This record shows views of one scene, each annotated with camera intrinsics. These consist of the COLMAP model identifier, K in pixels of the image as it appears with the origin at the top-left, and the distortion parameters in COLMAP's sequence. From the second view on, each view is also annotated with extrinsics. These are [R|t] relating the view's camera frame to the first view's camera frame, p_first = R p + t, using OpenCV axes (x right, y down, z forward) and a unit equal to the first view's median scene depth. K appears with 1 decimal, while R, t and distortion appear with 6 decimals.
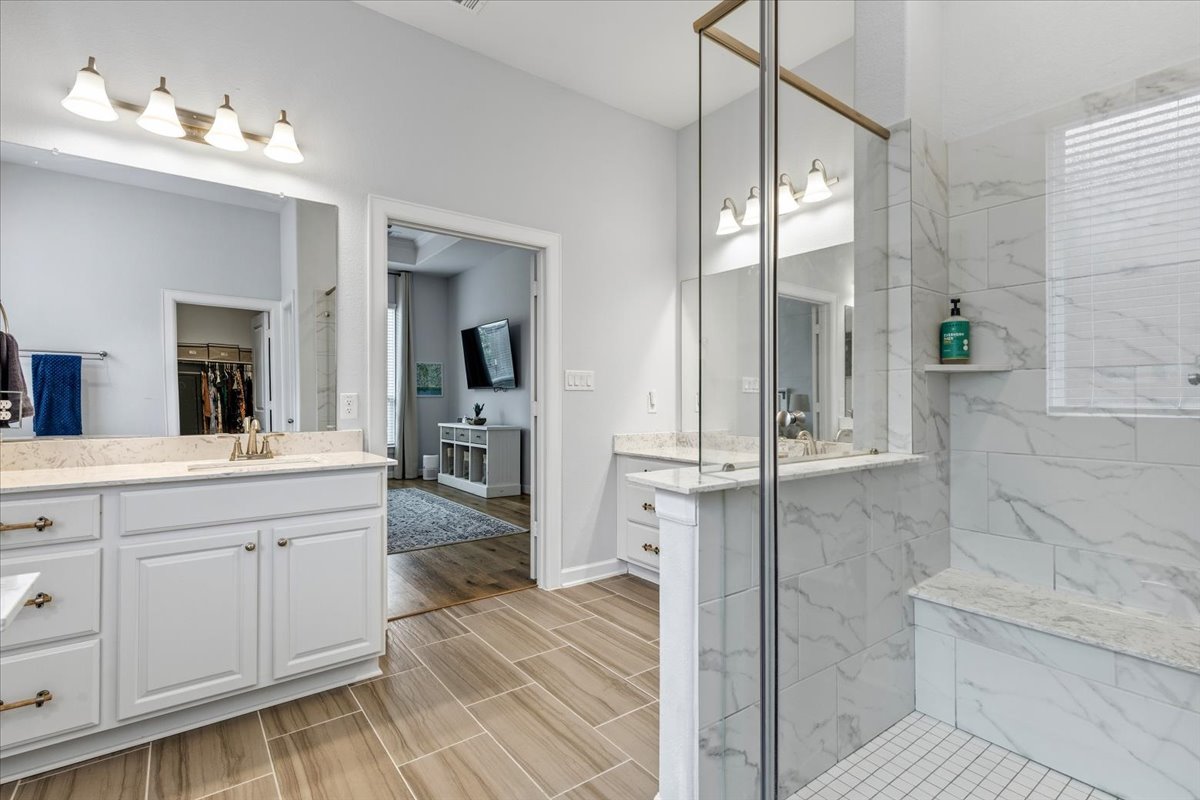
lens RADIAL K [[568.3, 0, 601.8], [0, 568.3, 384.2], [0, 0, 1]] dist [-0.005499, -0.001342]
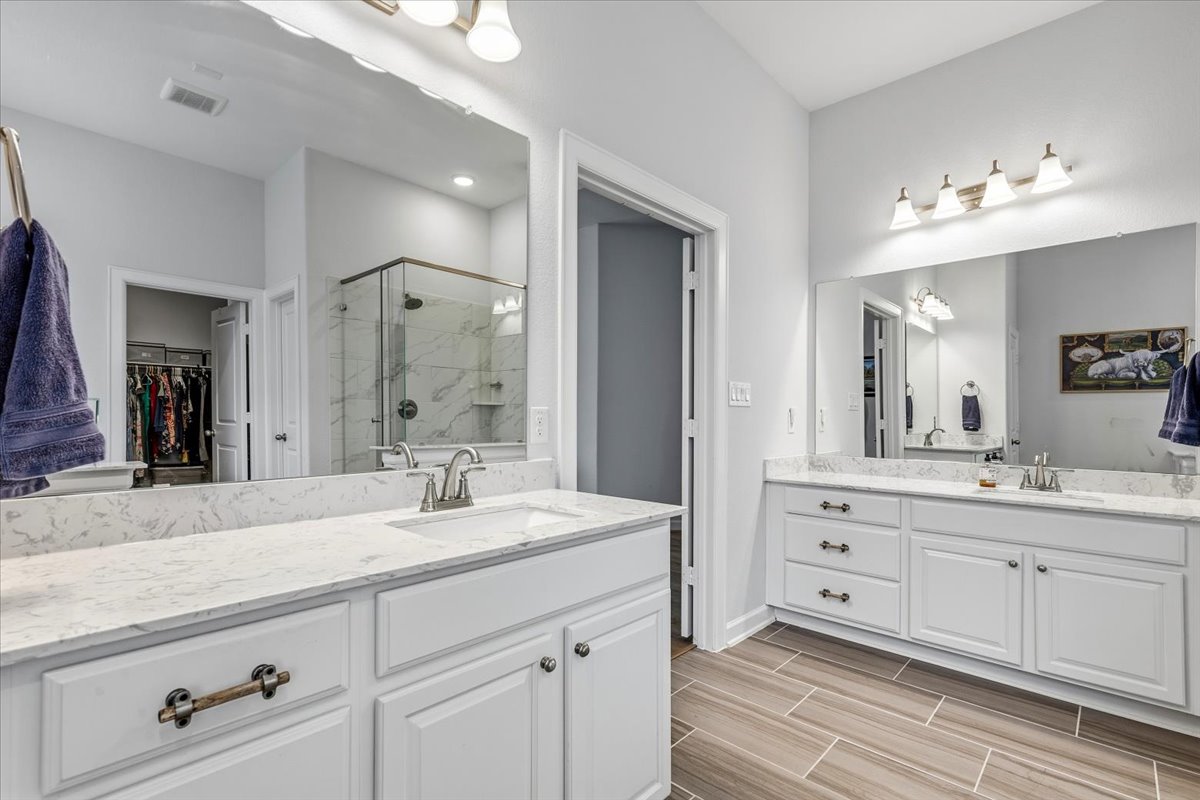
lens RADIAL K [[555.4, 0, 602.9], [0, 555.4, 403.8], [0, 0, 1]] dist [-0.002848, -0.000058]
pose [[0.986165, 0.014390, 0.165139, -0.371587], [-0.016084, 0.999831, 0.008926, 0.003010], [-0.164982, -0.011458, 0.986230, 0.233620]]
